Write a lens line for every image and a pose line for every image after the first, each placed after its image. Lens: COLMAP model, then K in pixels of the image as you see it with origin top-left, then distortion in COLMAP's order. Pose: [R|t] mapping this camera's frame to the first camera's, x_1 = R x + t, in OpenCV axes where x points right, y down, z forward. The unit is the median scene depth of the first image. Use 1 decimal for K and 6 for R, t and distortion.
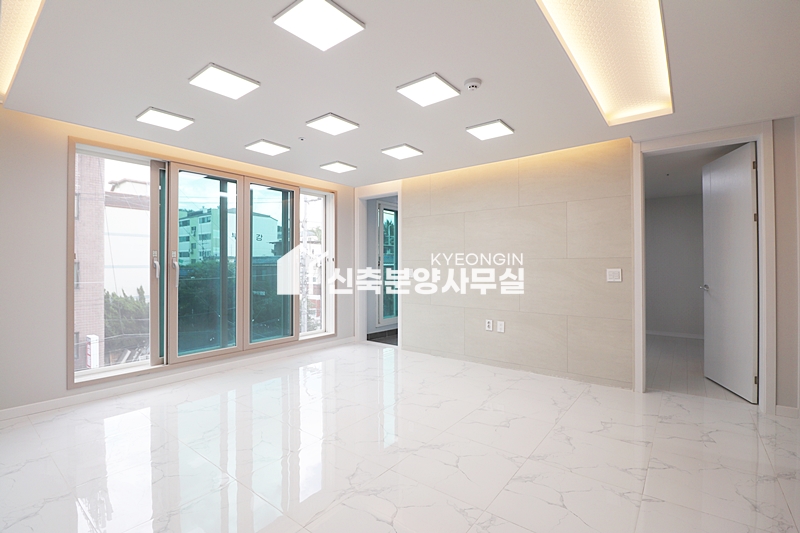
lens RADIAL K [[368.4, 0, 402.5], [0, 368.4, 264.7], [0, 0, 1]] dist [-0.003749, -0.000527]
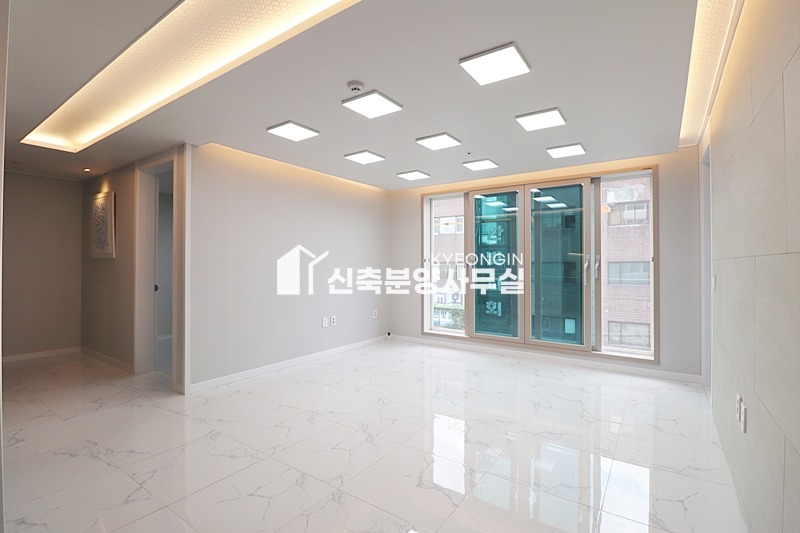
lens RADIAL K [[370.8, 0, 408.9], [0, 370.8, 260.8], [0, 0, 1]] dist [-0.013383, -0.008420]
pose [[0.065143, -0.007305, -0.997849, 0.777753], [-0.000866, 0.999972, -0.007377, -0.007142], [0.997876, 0.001345, 0.065135, 0.701537]]
